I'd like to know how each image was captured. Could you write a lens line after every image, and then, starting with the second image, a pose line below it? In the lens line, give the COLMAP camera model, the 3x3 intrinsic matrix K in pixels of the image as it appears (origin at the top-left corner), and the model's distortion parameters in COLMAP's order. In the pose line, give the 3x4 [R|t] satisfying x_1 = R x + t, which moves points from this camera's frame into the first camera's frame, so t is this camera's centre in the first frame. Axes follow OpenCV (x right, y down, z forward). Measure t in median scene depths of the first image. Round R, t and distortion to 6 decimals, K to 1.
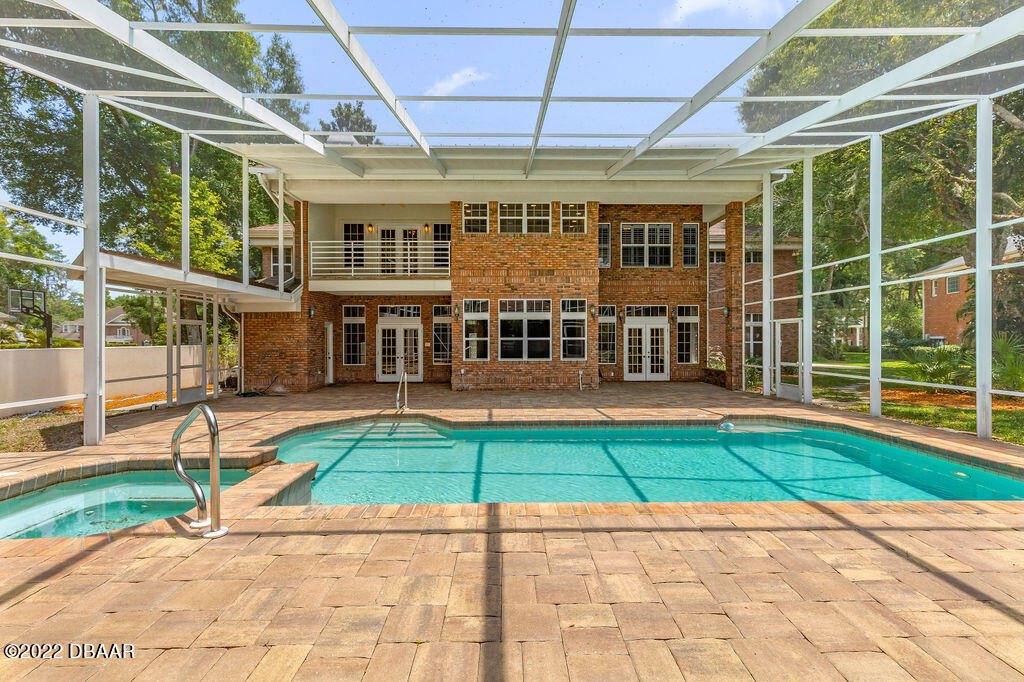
lens RADIAL K [[466.8, 0, 512.0], [0, 466.8, 341.0], [0, 0, 1]] dist [0.011409, 0.000052]
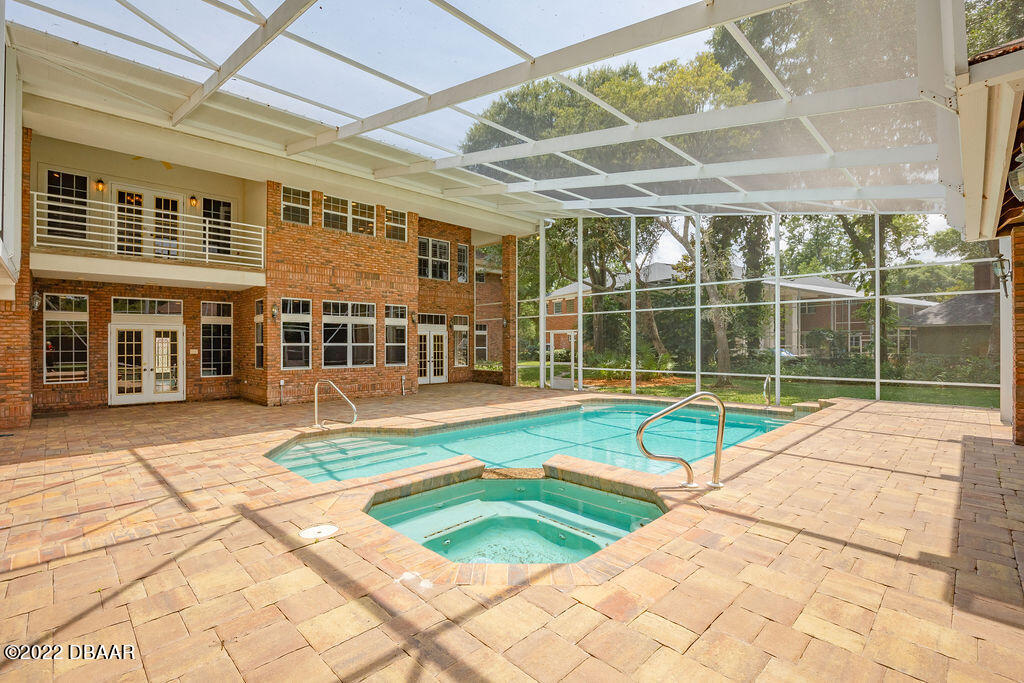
lens RADIAL K [[479.9, 0, 512.0], [0, 479.9, 341.5], [0, 0, 1]] dist [-0.022175, 0.000367]
pose [[0.715974, 0.006023, 0.698101, -0.408431], [0.002876, 0.999929, -0.011577, 0.001573], [-0.698121, 0.010297, 0.715906, 0.084577]]
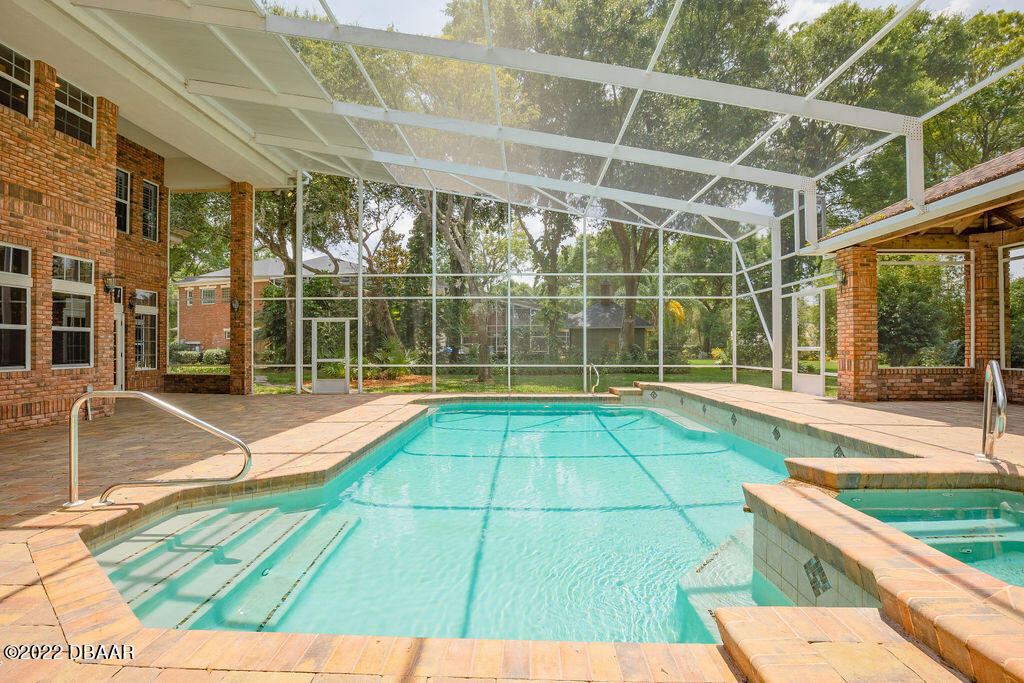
lens RADIAL K [[479.9, 0, 512.0], [0, 479.9, 341.5], [0, 0, 1]] dist [-0.022175, 0.000367]
pose [[0.039820, 0.014078, 0.999108, -0.399853], [0.006142, 0.999878, -0.014334, 0.020897], [-0.999188, 0.006707, 0.039728, 0.457194]]
